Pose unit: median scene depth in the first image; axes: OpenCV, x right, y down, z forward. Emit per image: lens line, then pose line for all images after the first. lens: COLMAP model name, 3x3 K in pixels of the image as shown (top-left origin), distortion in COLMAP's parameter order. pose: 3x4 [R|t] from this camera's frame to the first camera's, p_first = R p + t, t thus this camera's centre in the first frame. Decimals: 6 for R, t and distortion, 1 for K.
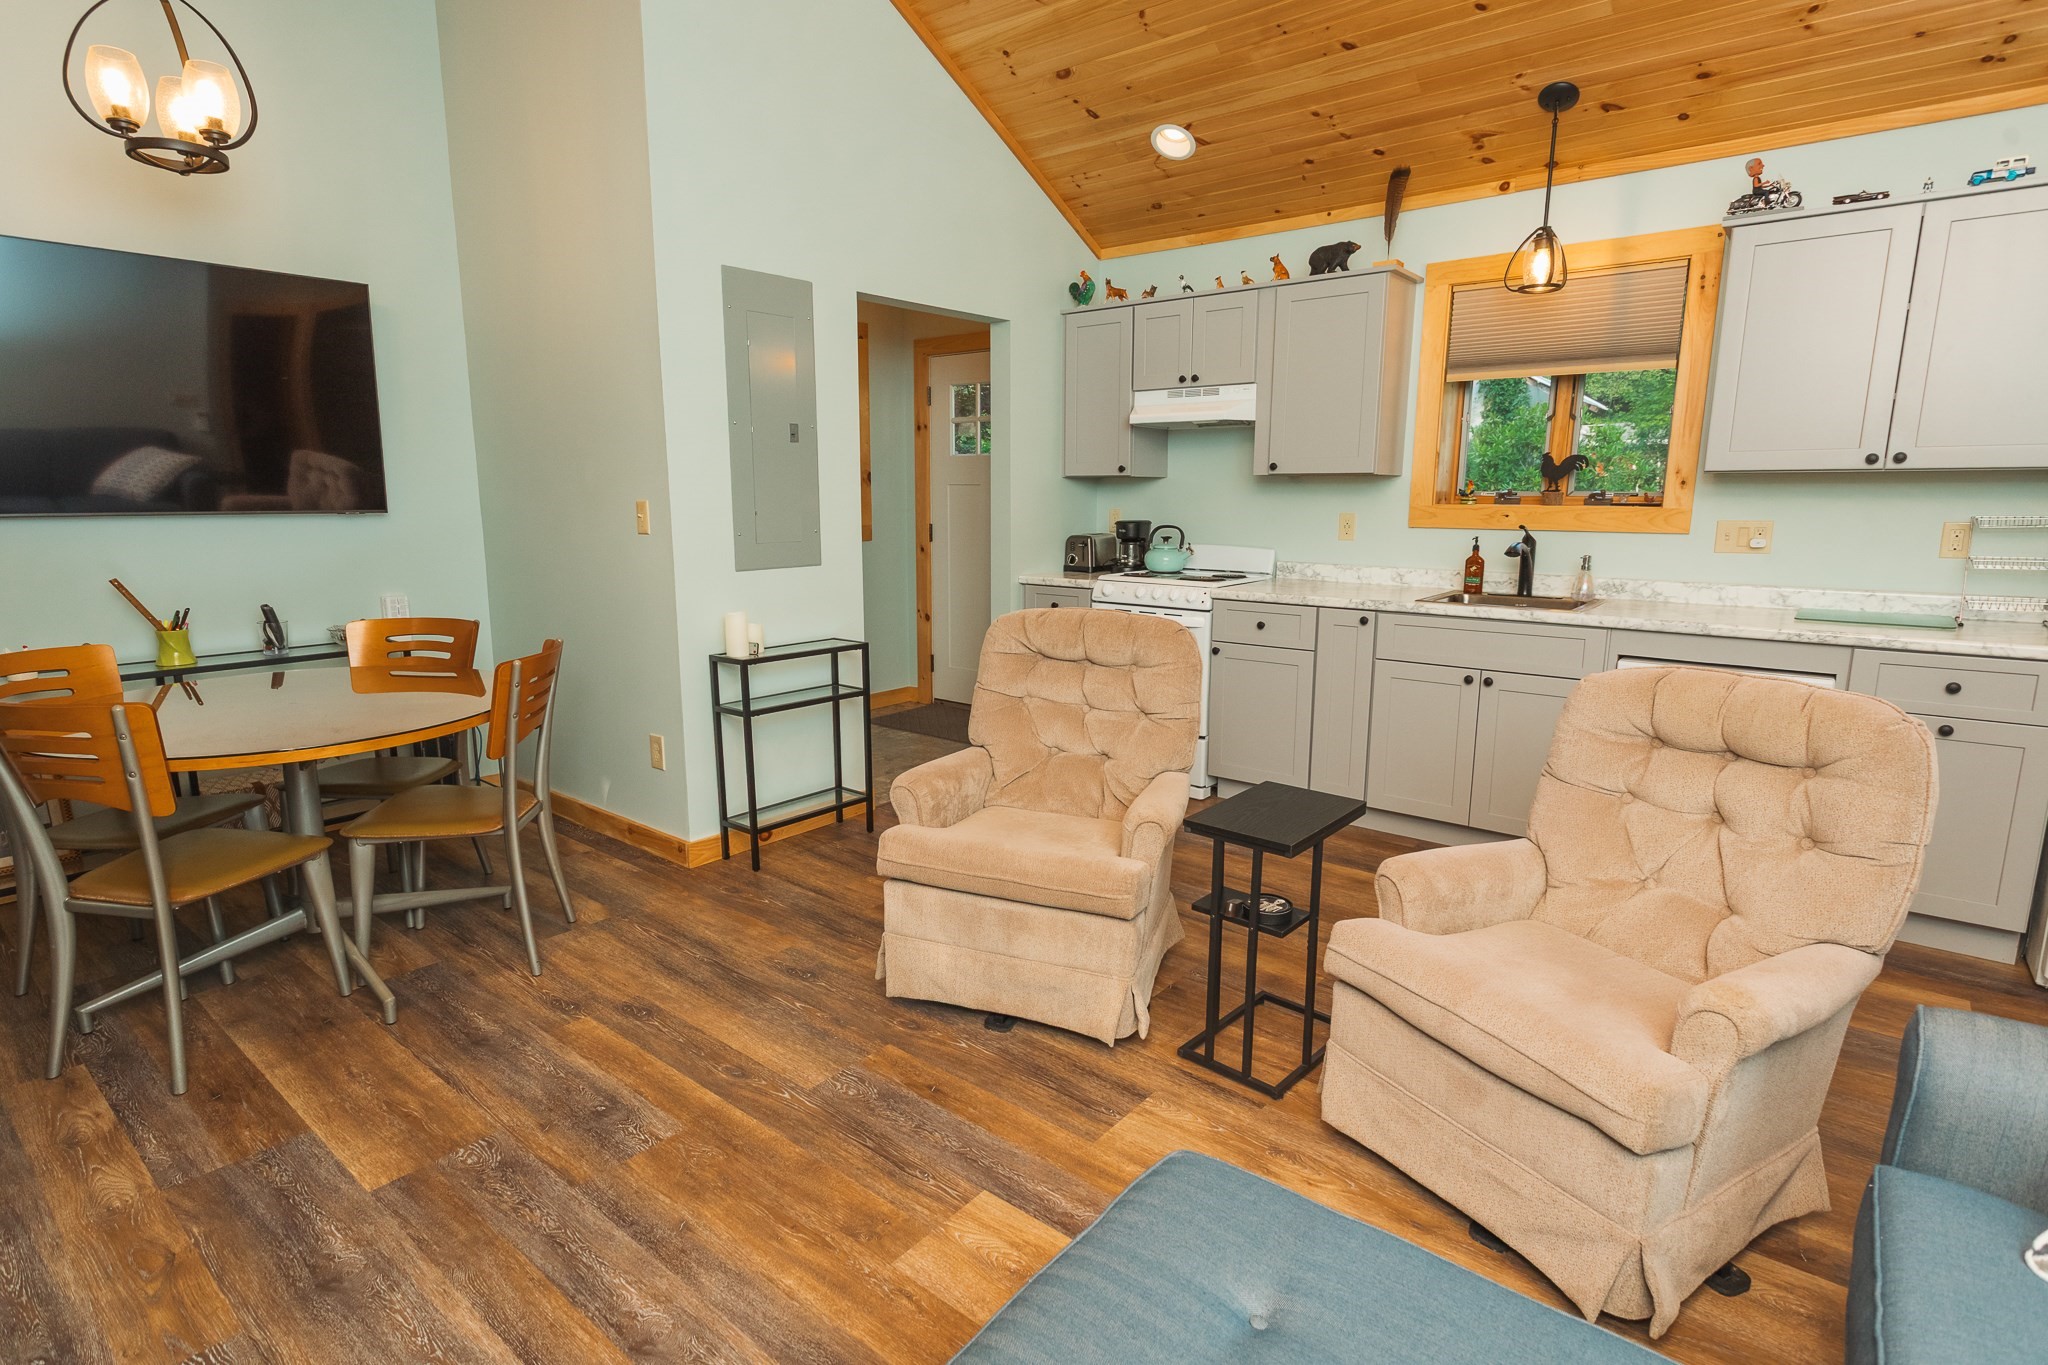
lens RADIAL K [[1022.8, 0, 1022.8], [0, 1022.8, 673.4], [0, 0, 1]] dist [0.005038, 0.003726]
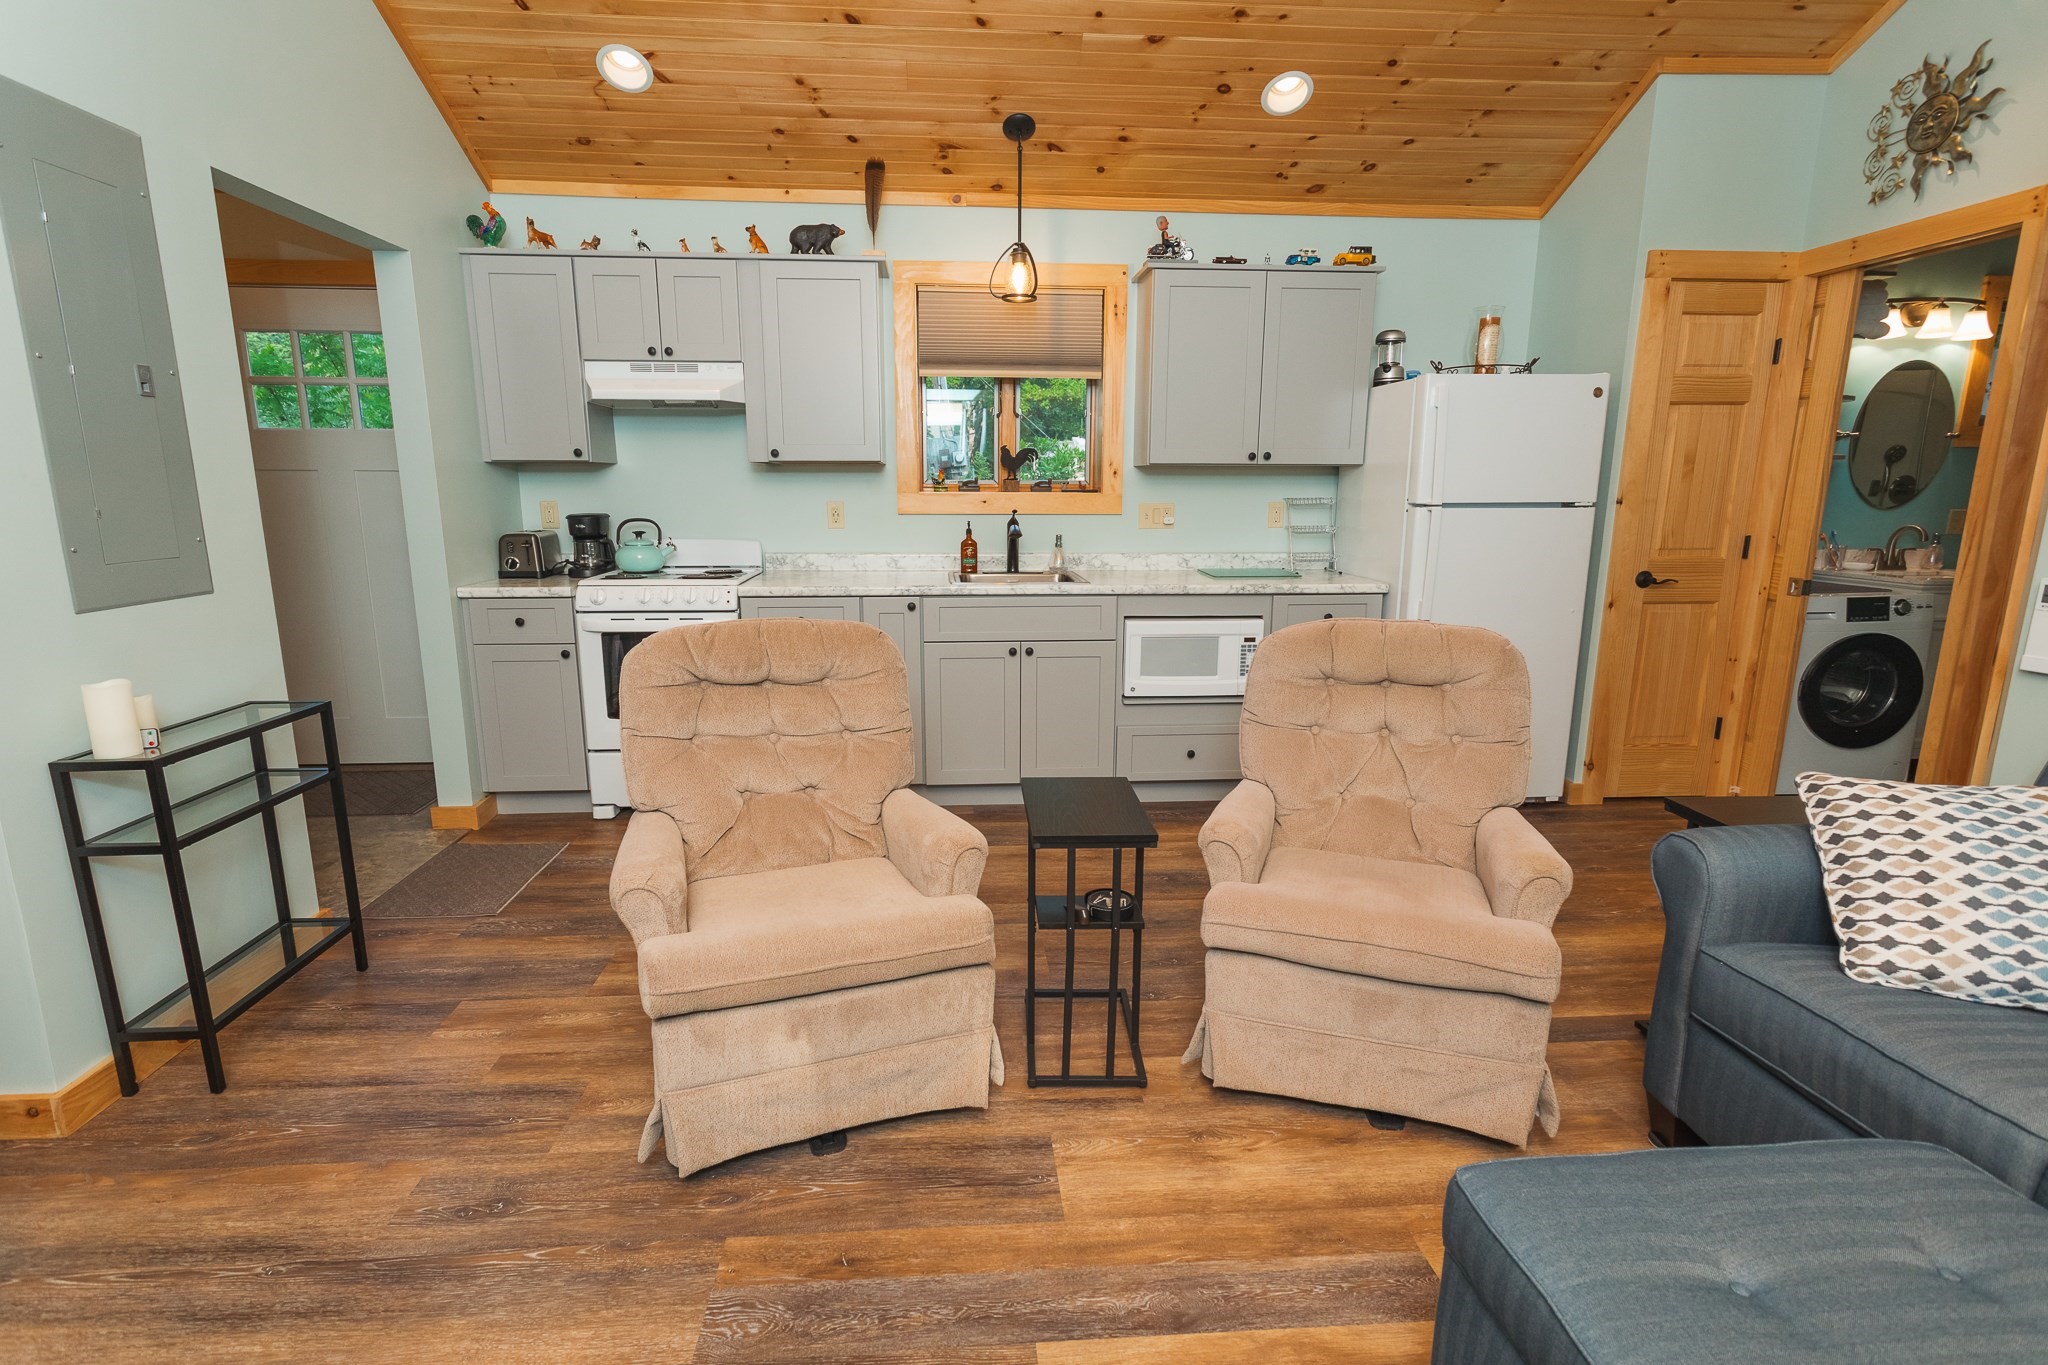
lens RADIAL K [[968.6, 0, 1010.3], [0, 968.6, 677.9], [0, 0, 1]] dist [0.000455, 0.000419]
pose [[0.729585, -0.134729, 0.670488, -0.270878], [0.119411, 0.990438, 0.069085, -0.038559], [-0.673385, 0.029660, 0.738697, 0.238012]]
